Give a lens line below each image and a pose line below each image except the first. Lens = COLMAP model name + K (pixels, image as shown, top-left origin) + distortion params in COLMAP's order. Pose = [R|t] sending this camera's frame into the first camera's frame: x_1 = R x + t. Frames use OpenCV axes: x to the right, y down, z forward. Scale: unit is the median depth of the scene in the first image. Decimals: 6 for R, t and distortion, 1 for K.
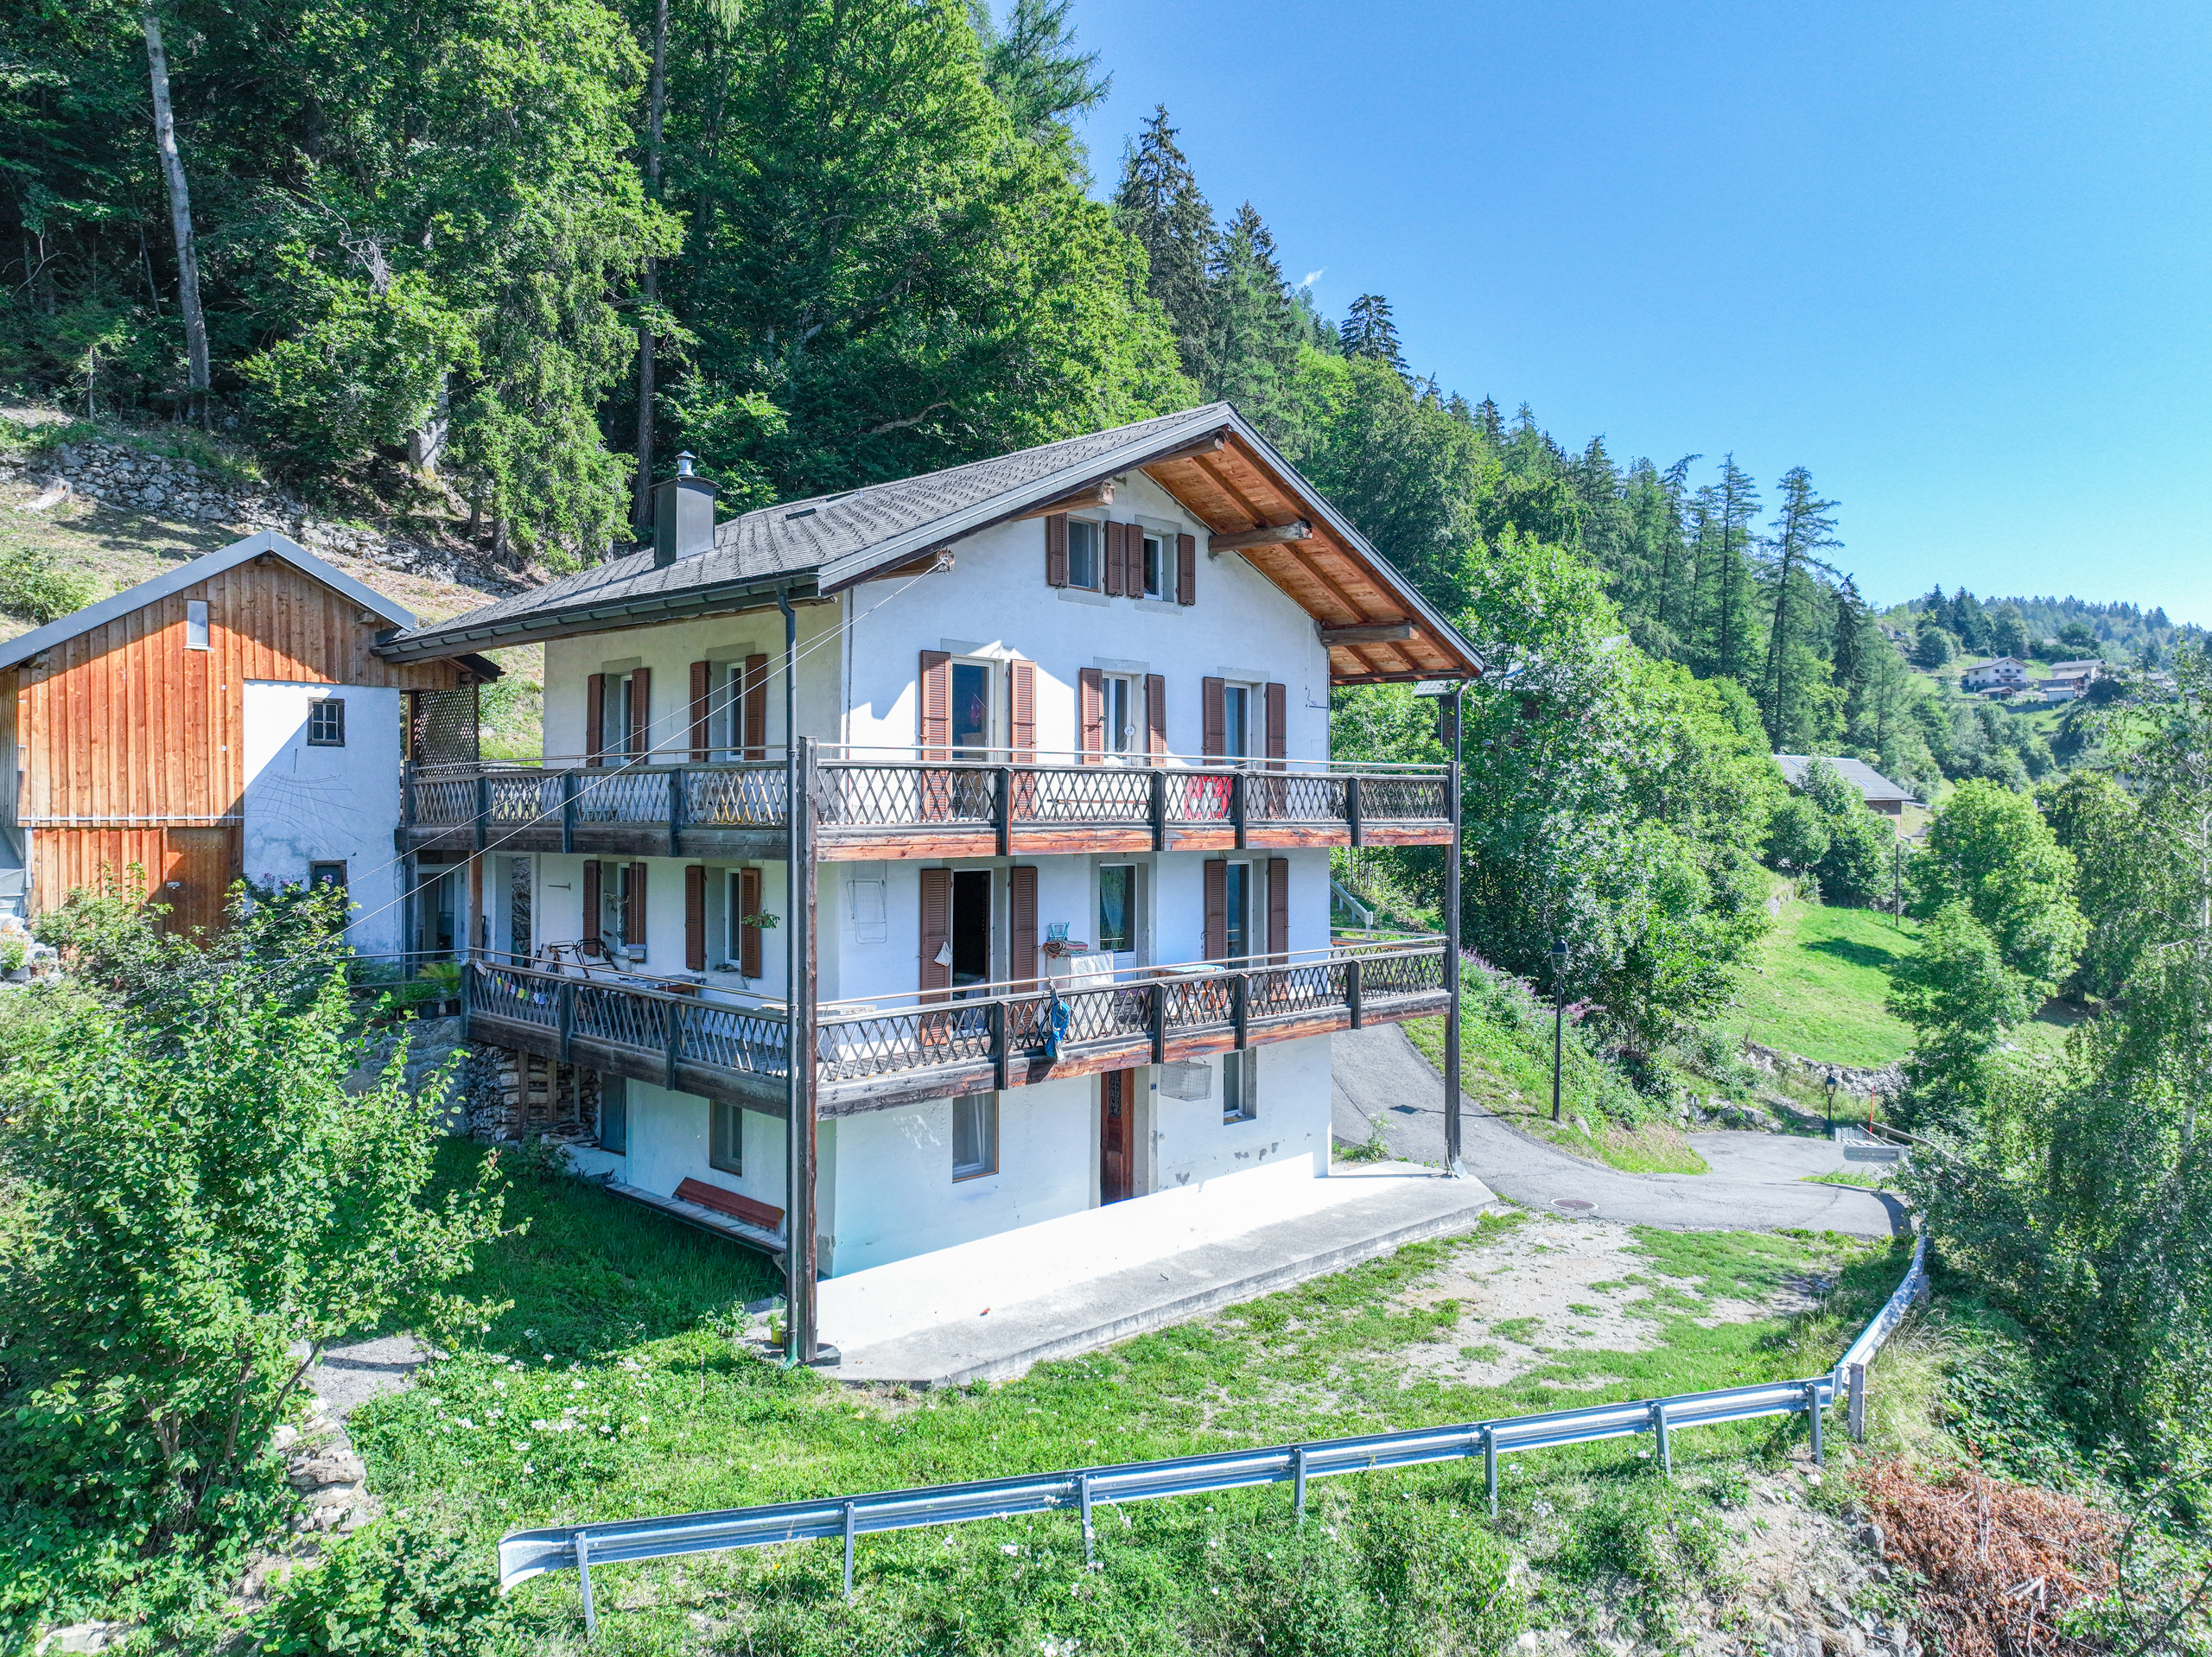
lens RADIAL K [[1578.2, 0, 1106.0], [0, 1578.2, 828.5], [0, 0, 1]] dist [0.003950, 0.014787]
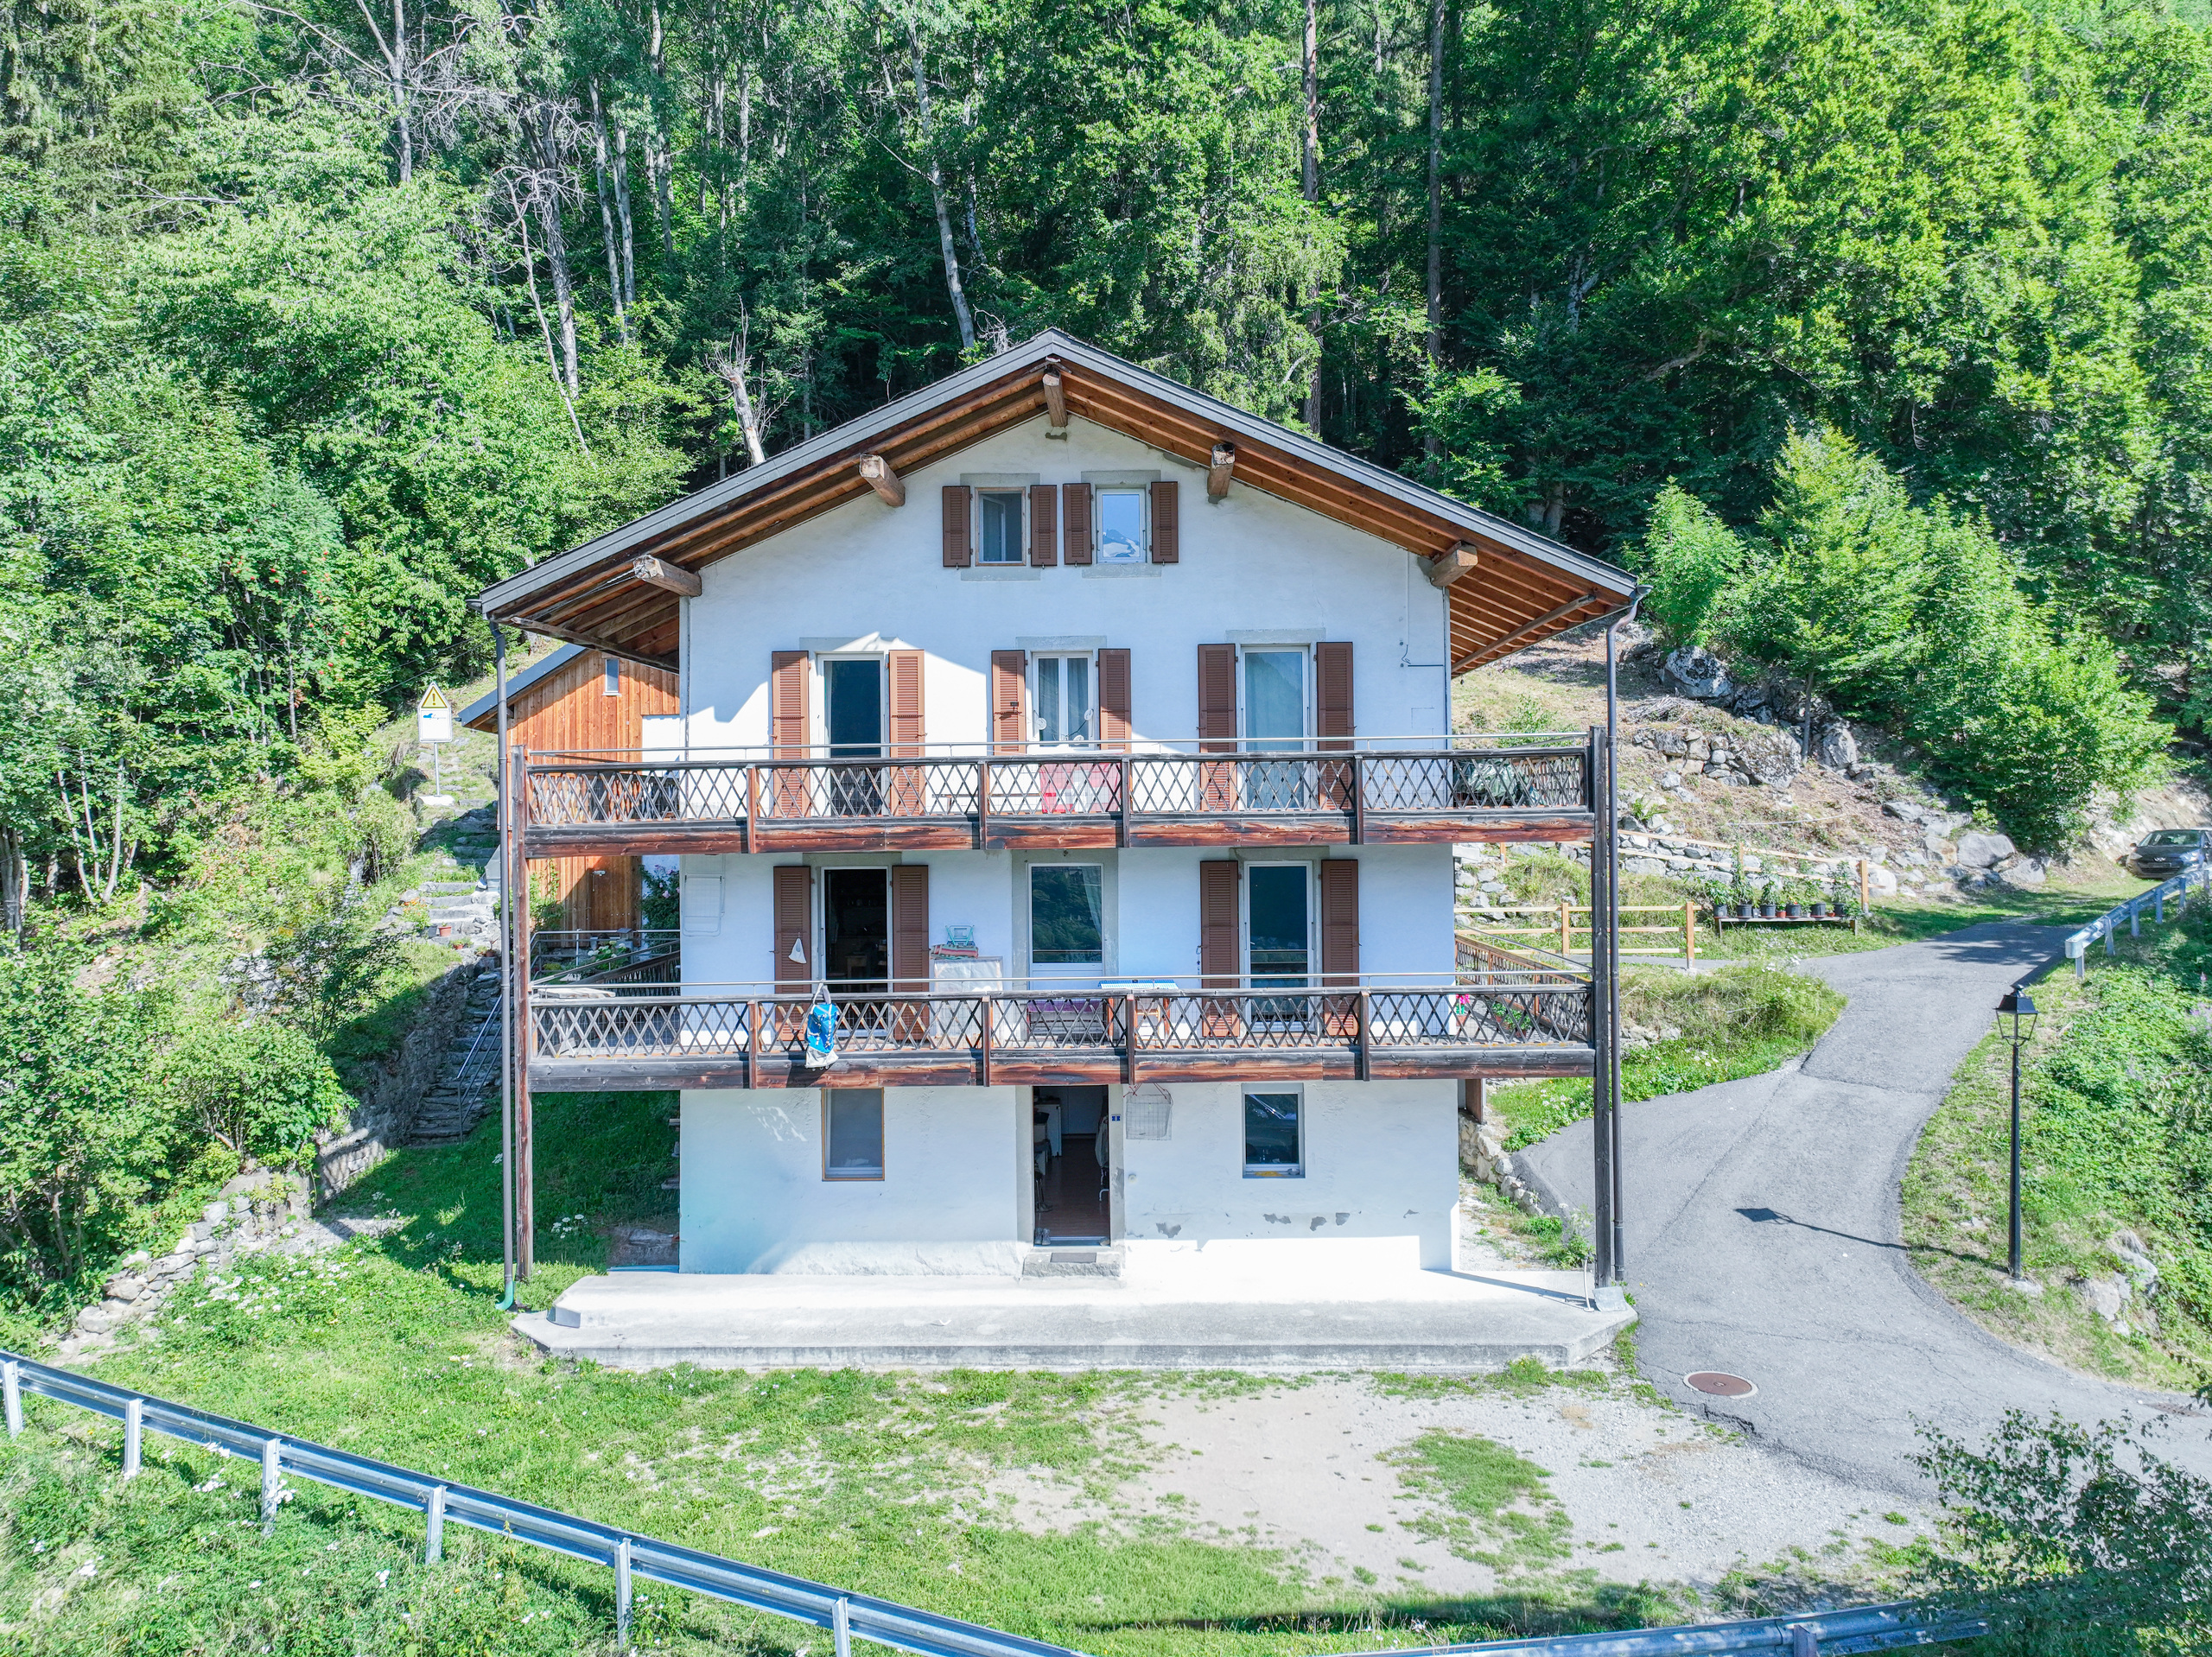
lens RADIAL K [[1560.9, 0, 1106.0], [0, 1560.9, 828.5], [0, 0, 1]] dist [0.006437, 0.000789]
pose [[0.686787, -0.006720, -0.726827, 0.631368], [0.007436, 0.999970, -0.002220, 0.004214], [0.726820, -0.003880, 0.686817, 0.382971]]
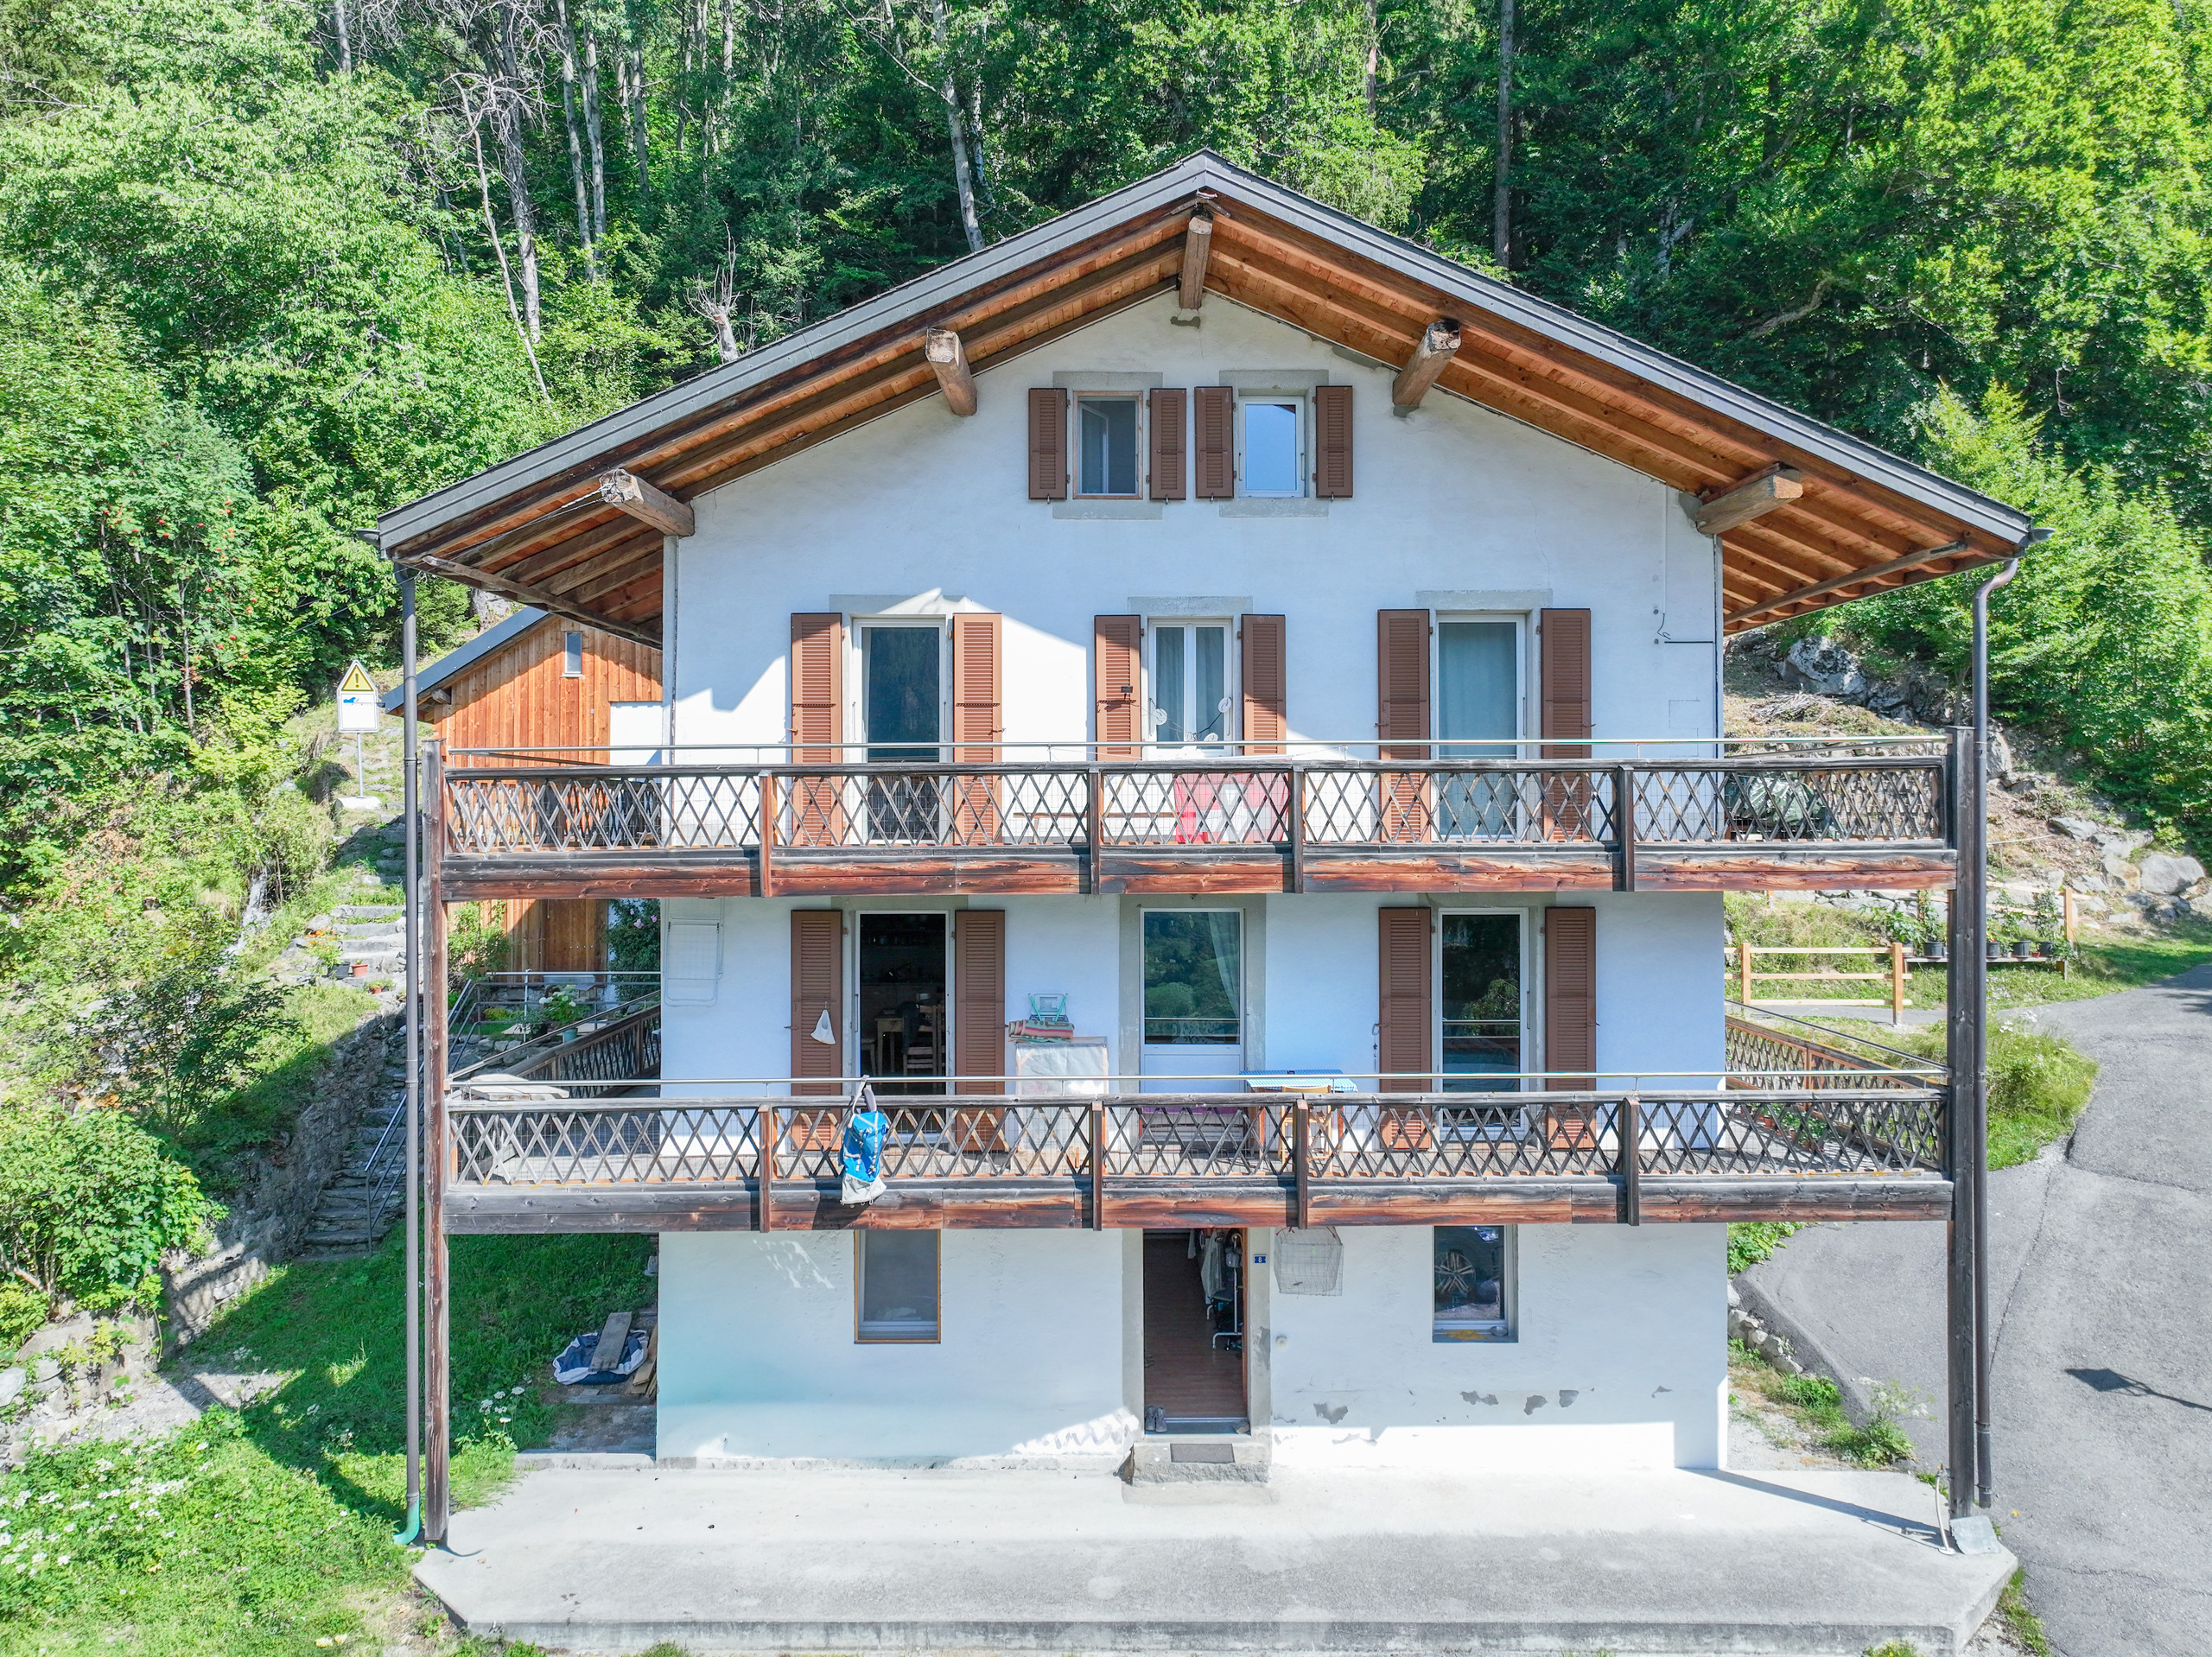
lens RADIAL K [[1571.9, 0, 1106.0], [0, 1571.9, 828.5], [0, 0, 1]] dist [0.000867, 0.017625]
pose [[0.699206, 0.001228, -0.714920, 0.423545], [-0.001156, 0.999999, 0.000588, -0.010747], [0.714920, 0.000415, 0.699206, 0.488156]]
